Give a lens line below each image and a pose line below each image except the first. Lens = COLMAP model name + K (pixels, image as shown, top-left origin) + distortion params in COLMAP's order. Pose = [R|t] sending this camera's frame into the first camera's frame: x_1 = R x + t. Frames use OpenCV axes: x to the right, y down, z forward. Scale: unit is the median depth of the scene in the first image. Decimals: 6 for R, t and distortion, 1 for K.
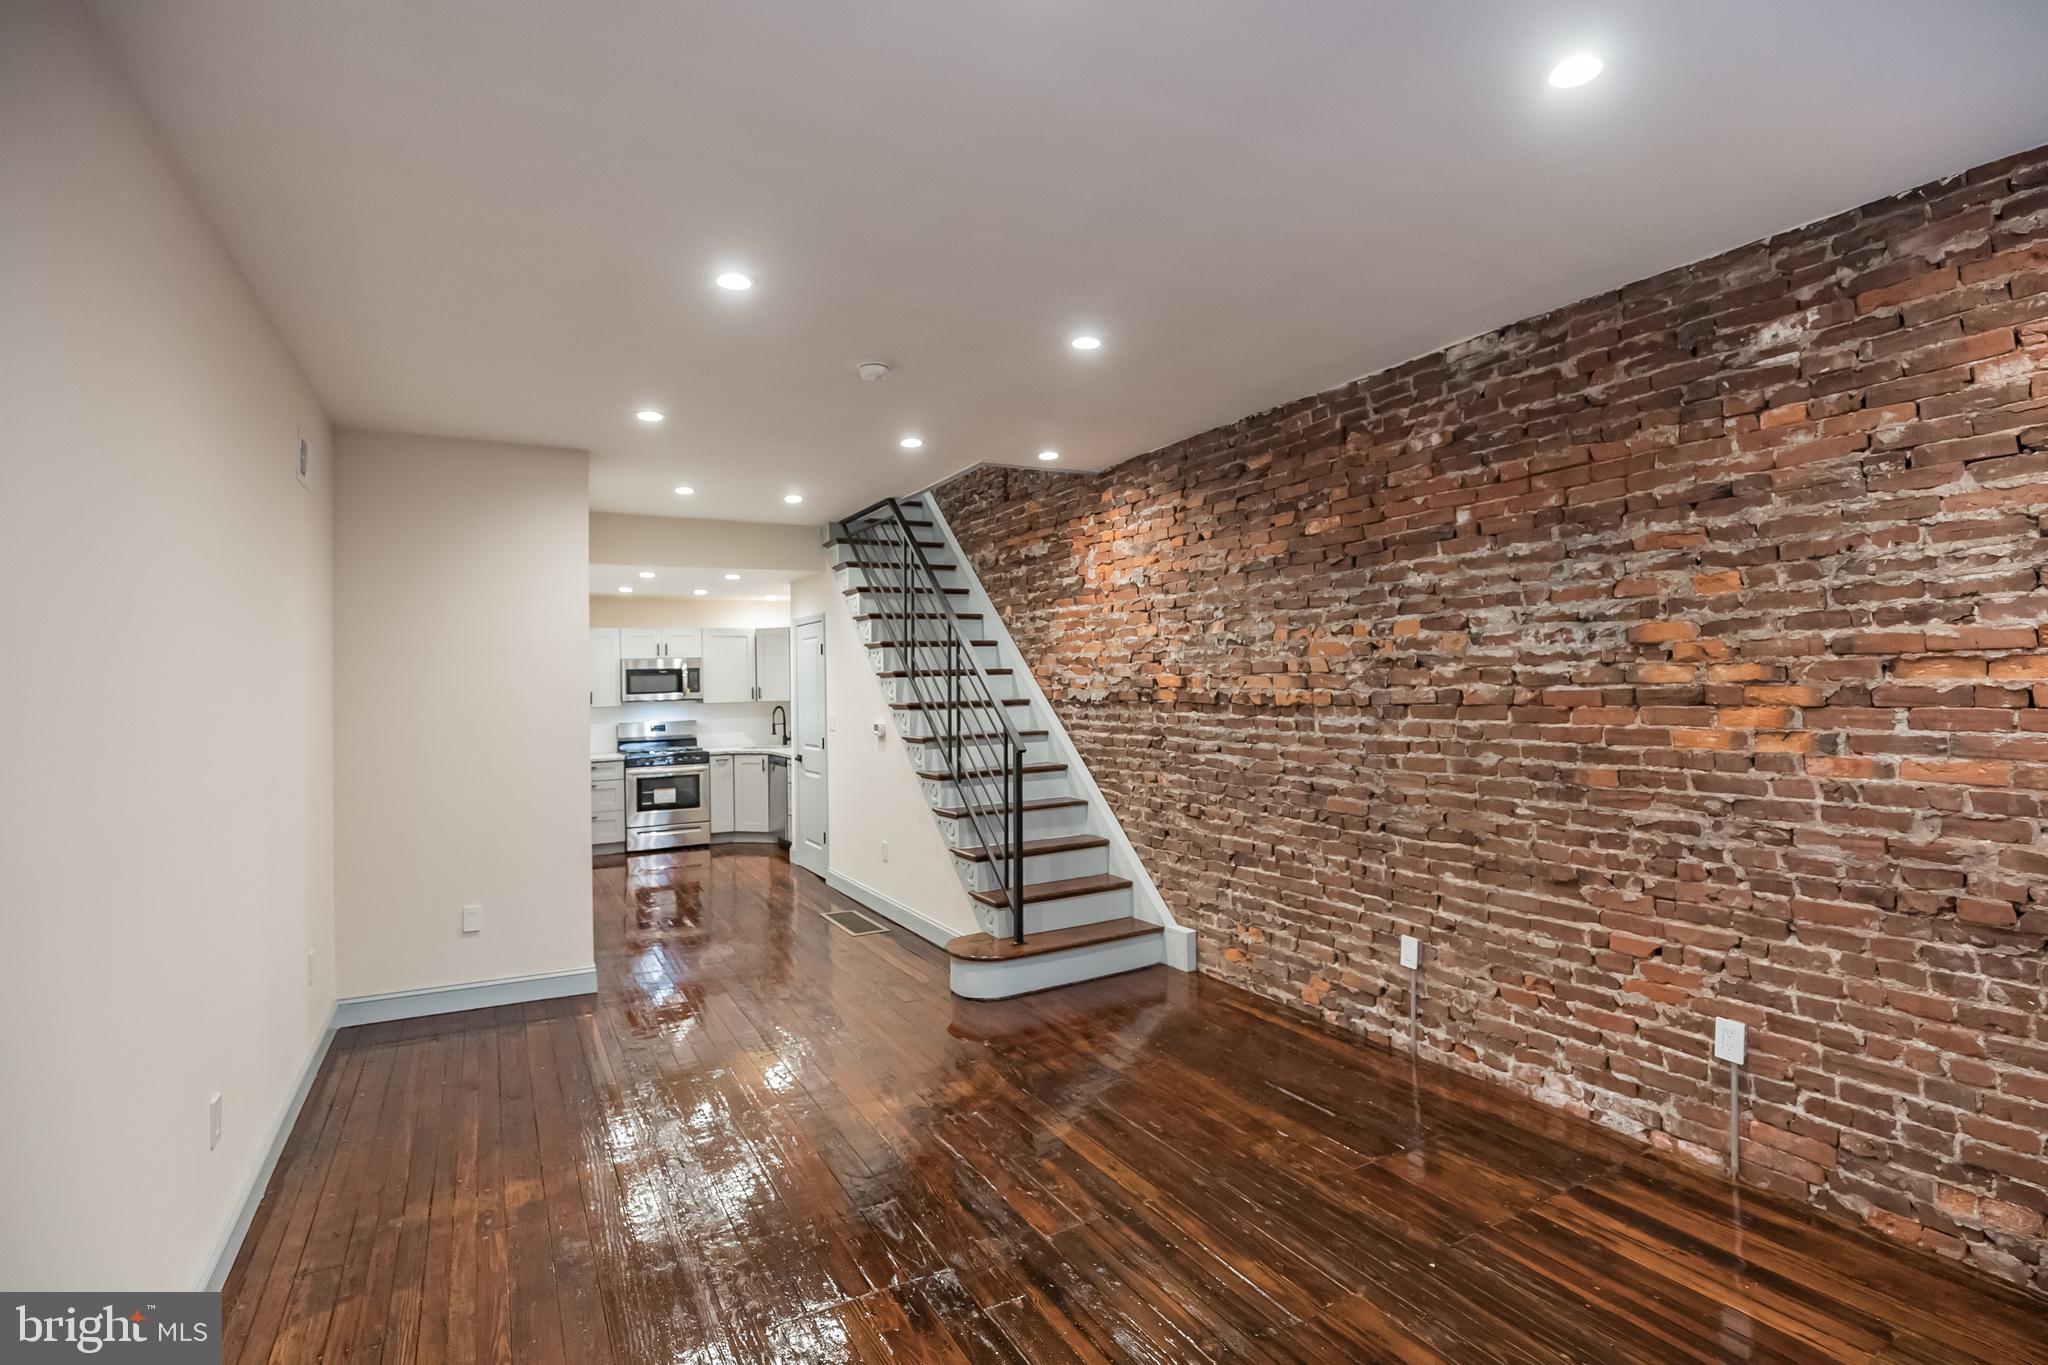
lens RADIAL K [[980.1, 0, 1024.0], [0, 980.1, 682.5], [0, 0, 1]] dist [-0.025498, 0.000160]
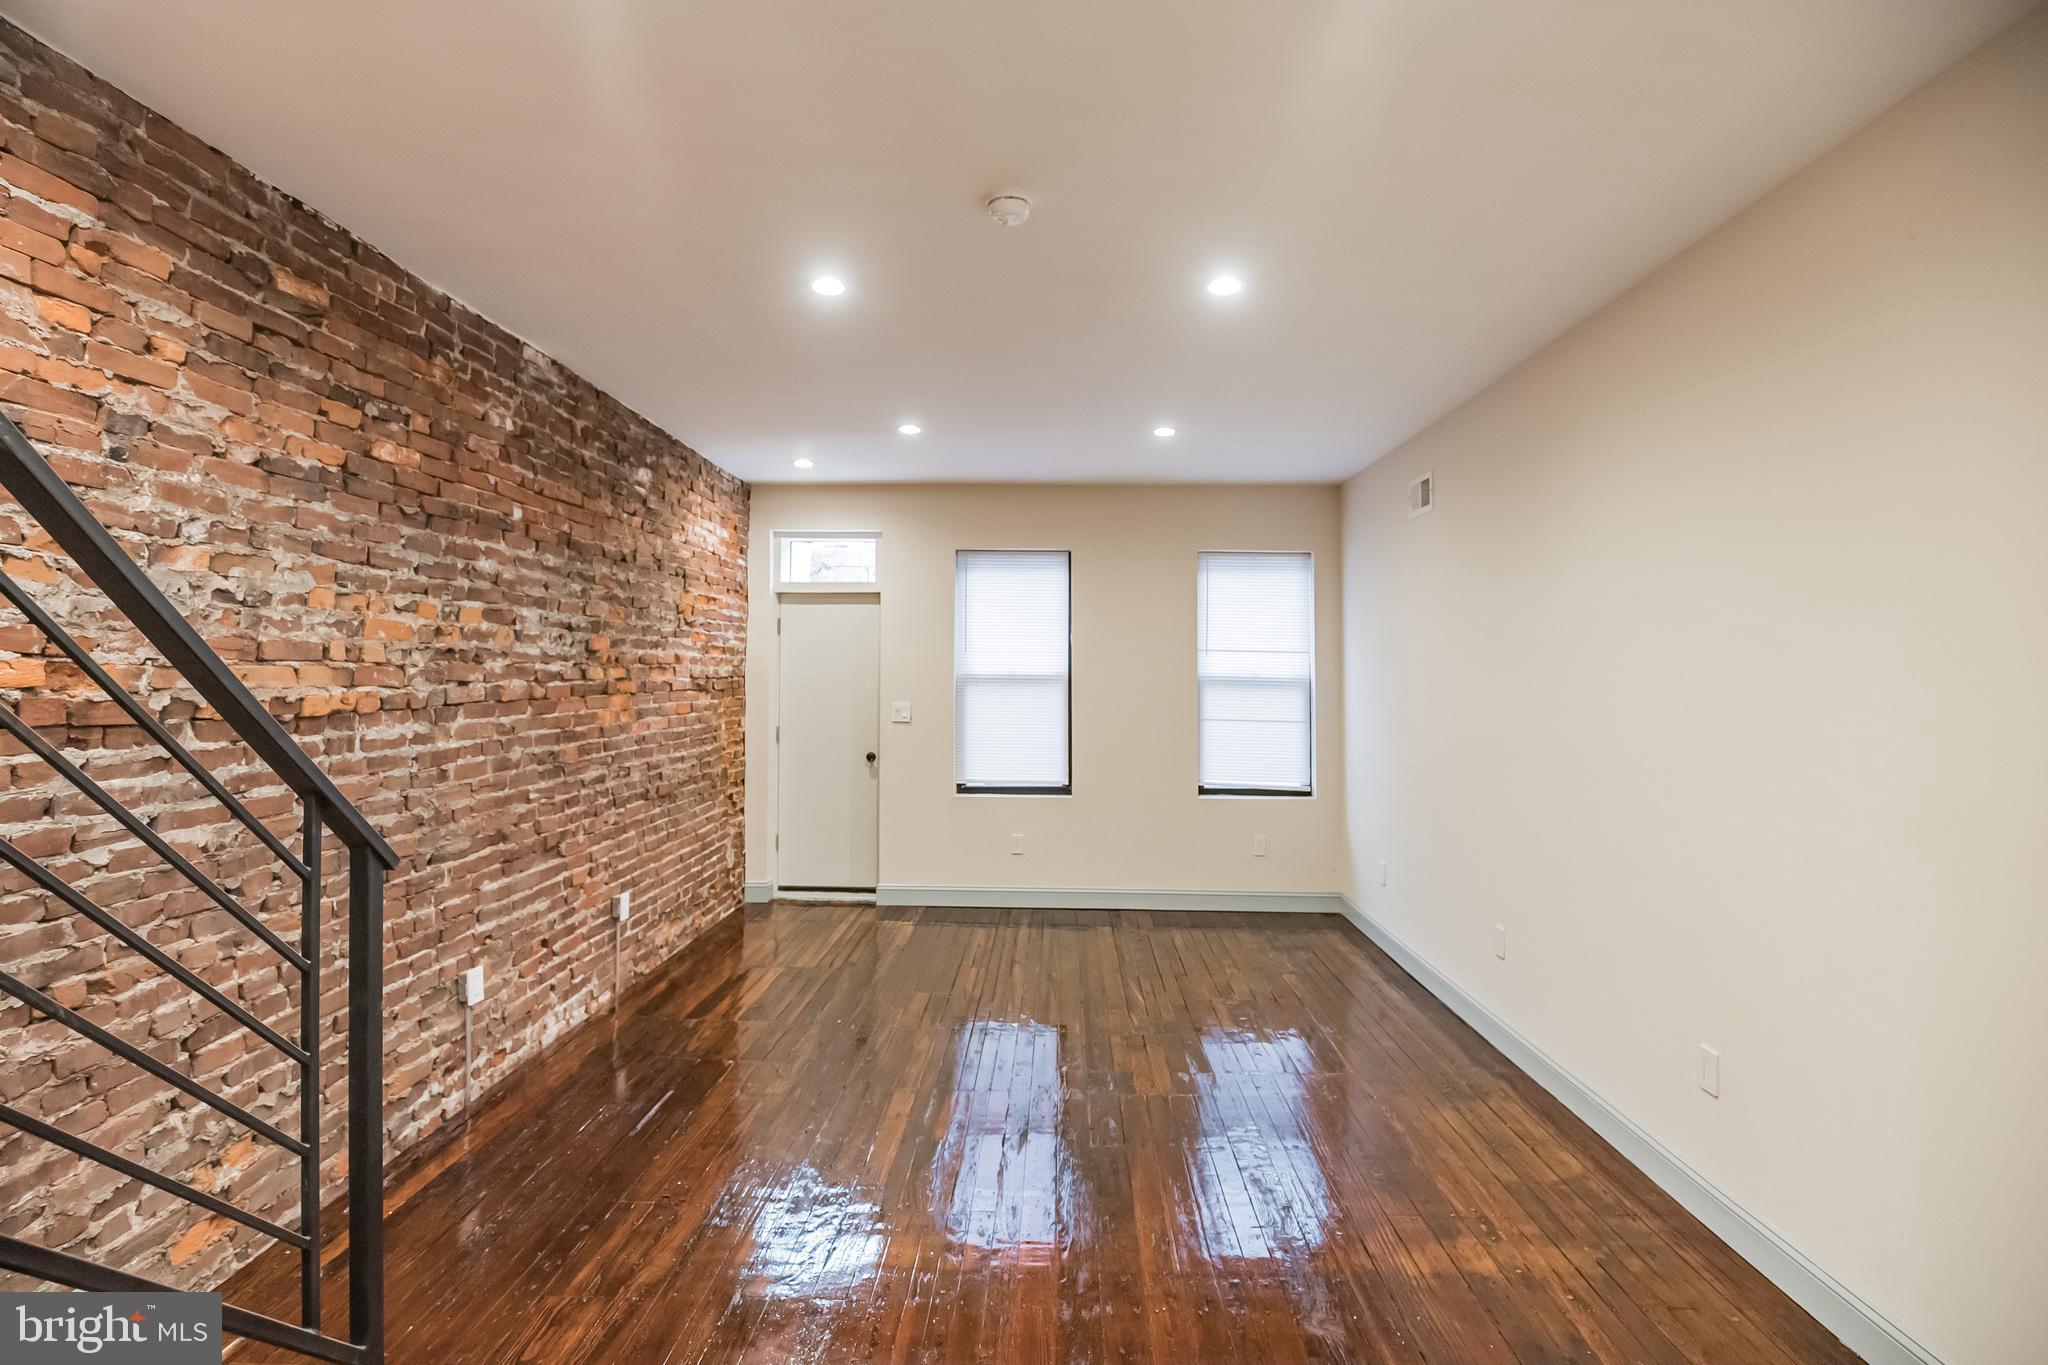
lens RADIAL K [[980.1, 0, 1024.0], [0, 980.1, 682.5], [0, 0, 1]] dist [-0.025498, 0.000160]
pose [[-0.856075, 0.007721, 0.516794, -0.472134], [0.008984, 0.999960, -0.000057, 0.008095], [-0.516774, 0.004594, -0.856110, 1.463676]]
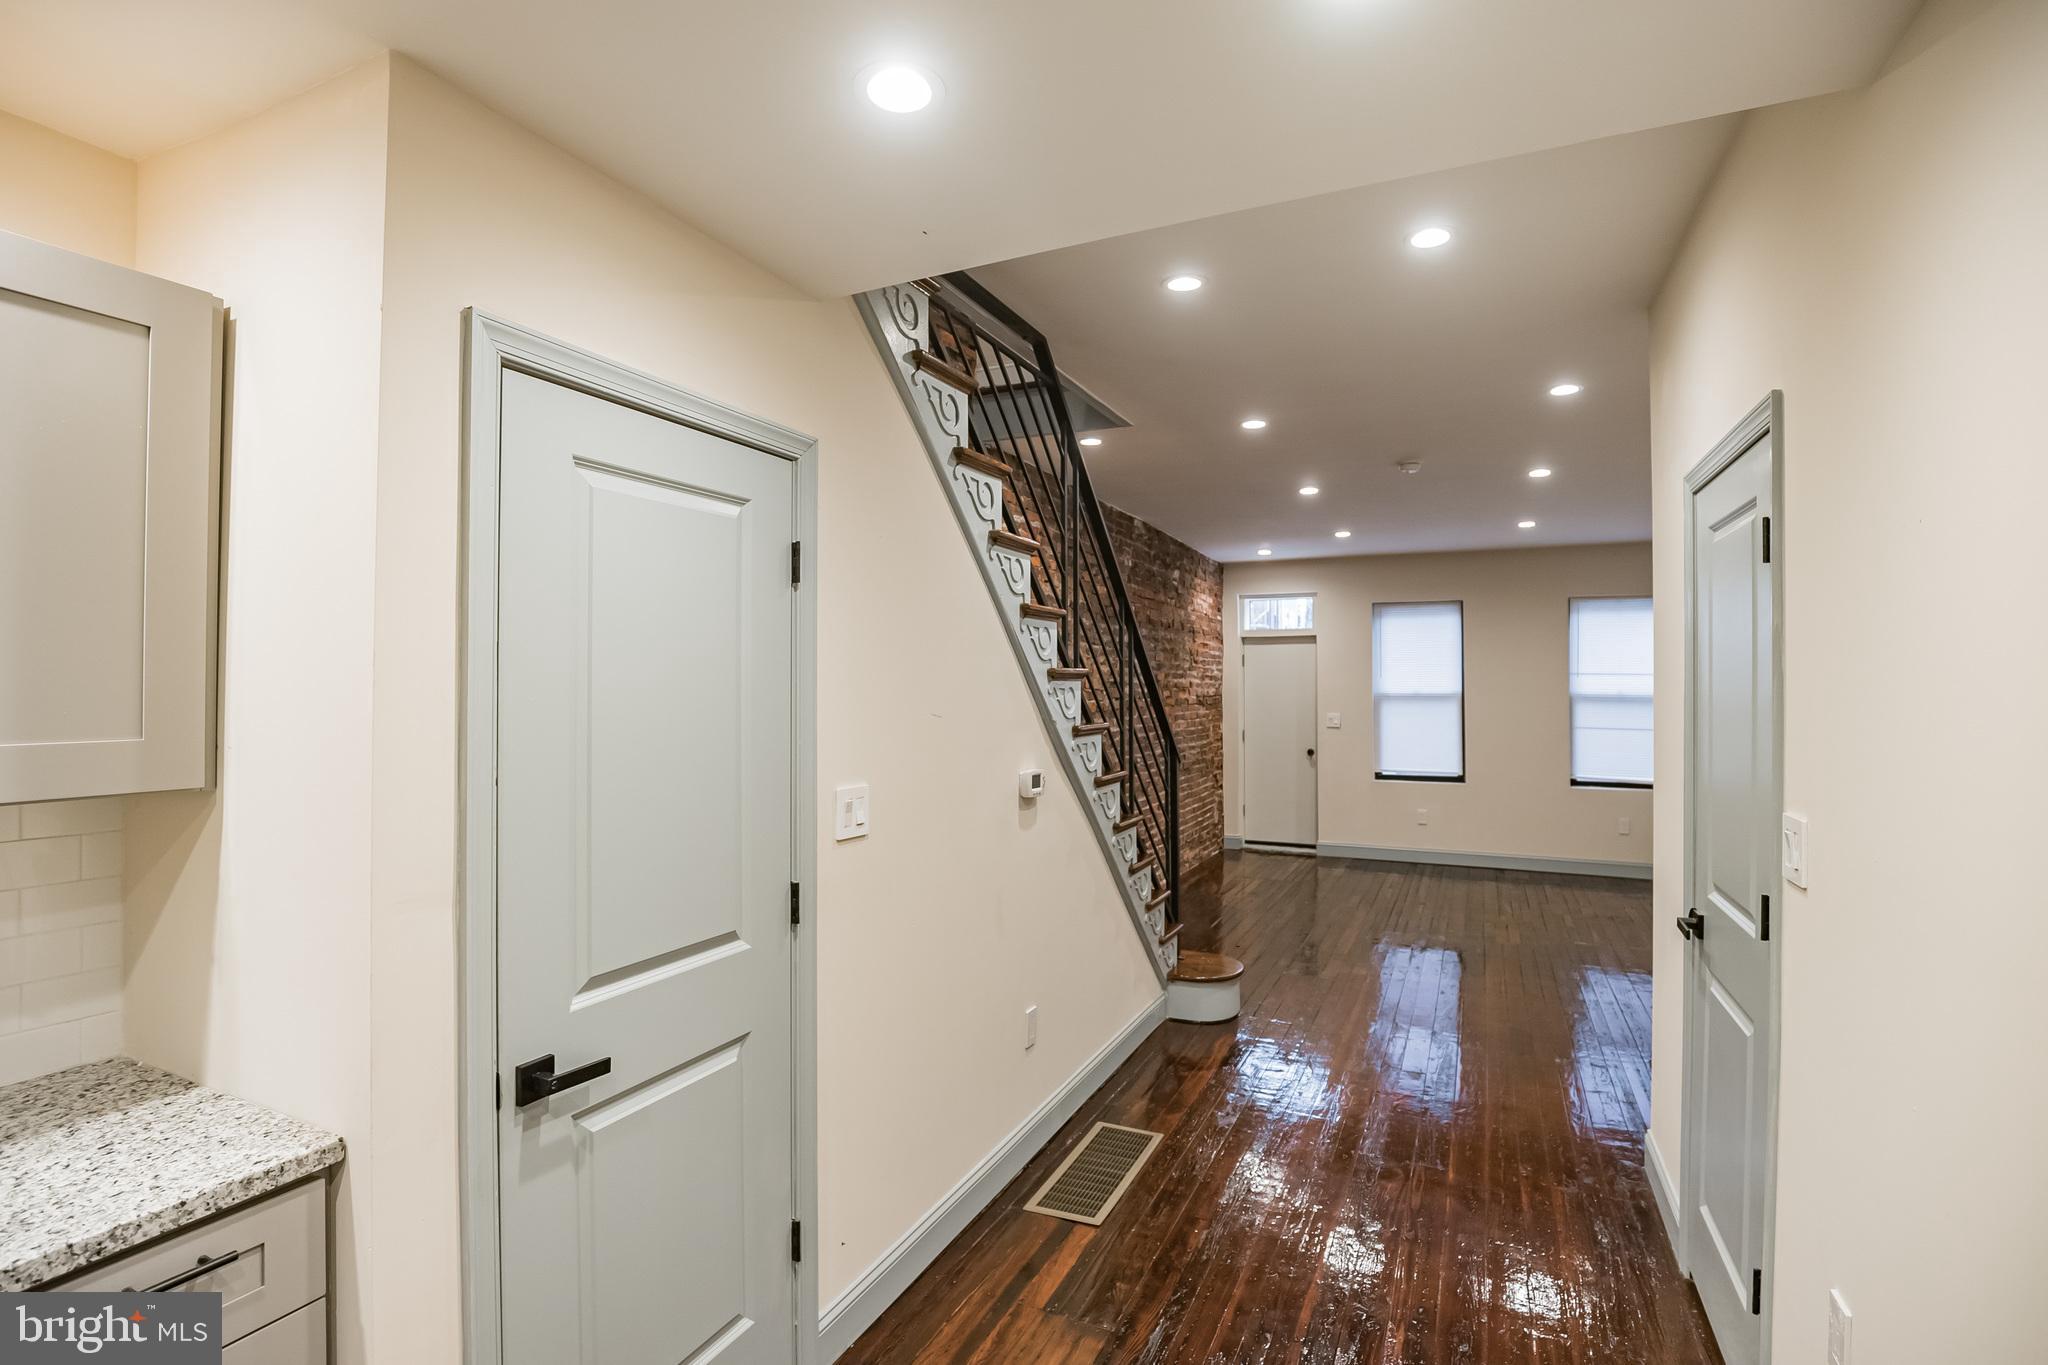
lens RADIAL K [[980.1, 0, 1024.0], [0, 980.1, 682.5], [0, 0, 1]] dist [-0.025498, 0.000160]
pose [[-0.586103, 0.025138, 0.809846, -0.881120], [0.008558, 0.999655, -0.024836, 0.017038], [-0.810191, -0.007626, -0.586116, 2.094077]]
